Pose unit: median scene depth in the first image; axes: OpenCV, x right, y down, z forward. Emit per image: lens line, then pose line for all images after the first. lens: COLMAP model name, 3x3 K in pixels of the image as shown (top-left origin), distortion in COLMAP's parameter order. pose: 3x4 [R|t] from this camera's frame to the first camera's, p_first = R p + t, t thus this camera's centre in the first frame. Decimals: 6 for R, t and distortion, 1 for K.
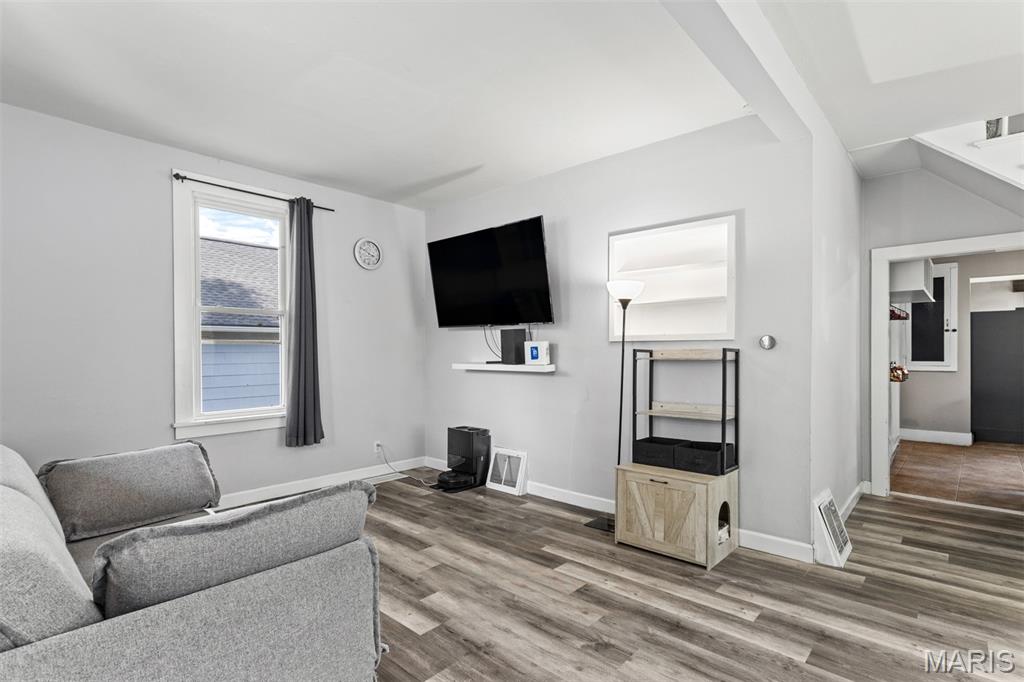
lens RADIAL K [[490.1, 0, 504.1], [0, 490.1, 348.2], [0, 0, 1]] dist [0.002221, 0.000020]
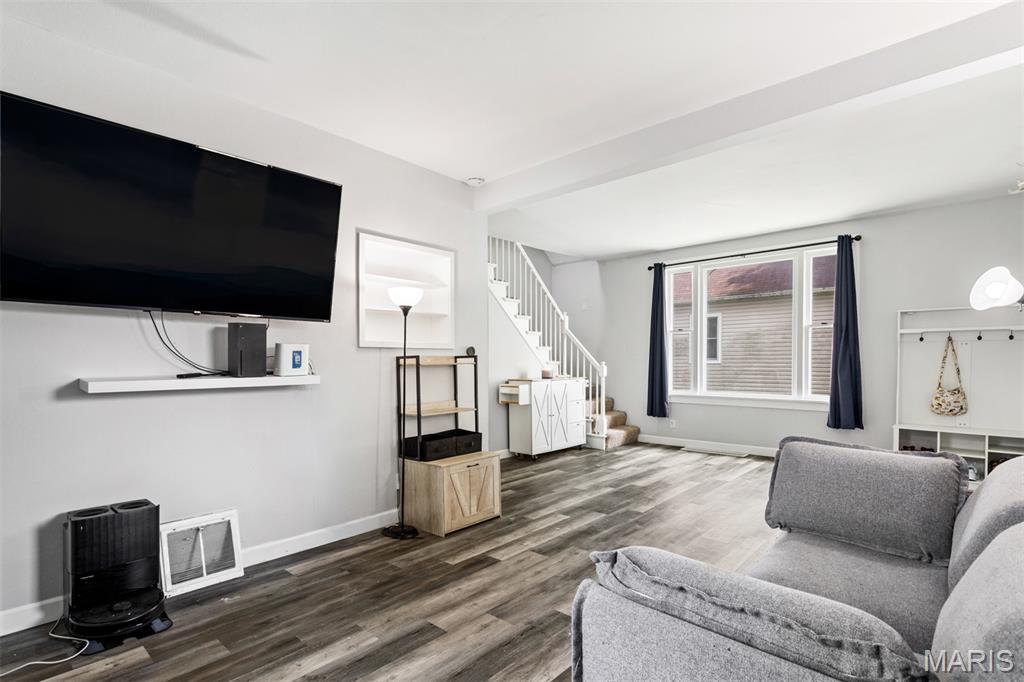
lens RADIAL K [[498.5, 0, 509.4], [0, 498.5, 364.9], [0, 0, 1]] dist [0.000340, -0.000066]
pose [[0.003015, -0.008943, 0.999955, -0.800257], [-0.003444, 0.999954, 0.008954, 0.012159], [-0.999990, -0.003471, 0.002984, 0.800366]]
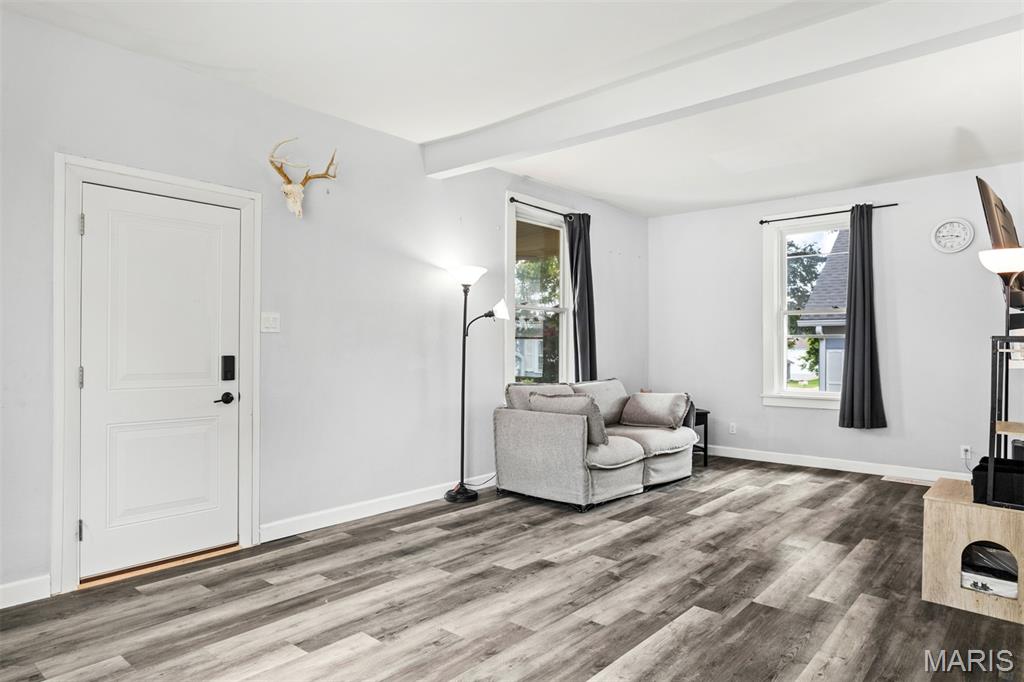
lens RADIAL K [[646.4, 0, 503.3], [0, 646.4, 345.5], [0, 0, 1]] dist [-0.000795, -0.000099]
pose [[0.022004, -0.000118, -0.999758, 1.245998], [0.002763, 0.999996, -0.000058, 0.010669], [0.999754, -0.002761, 0.022004, 0.209435]]
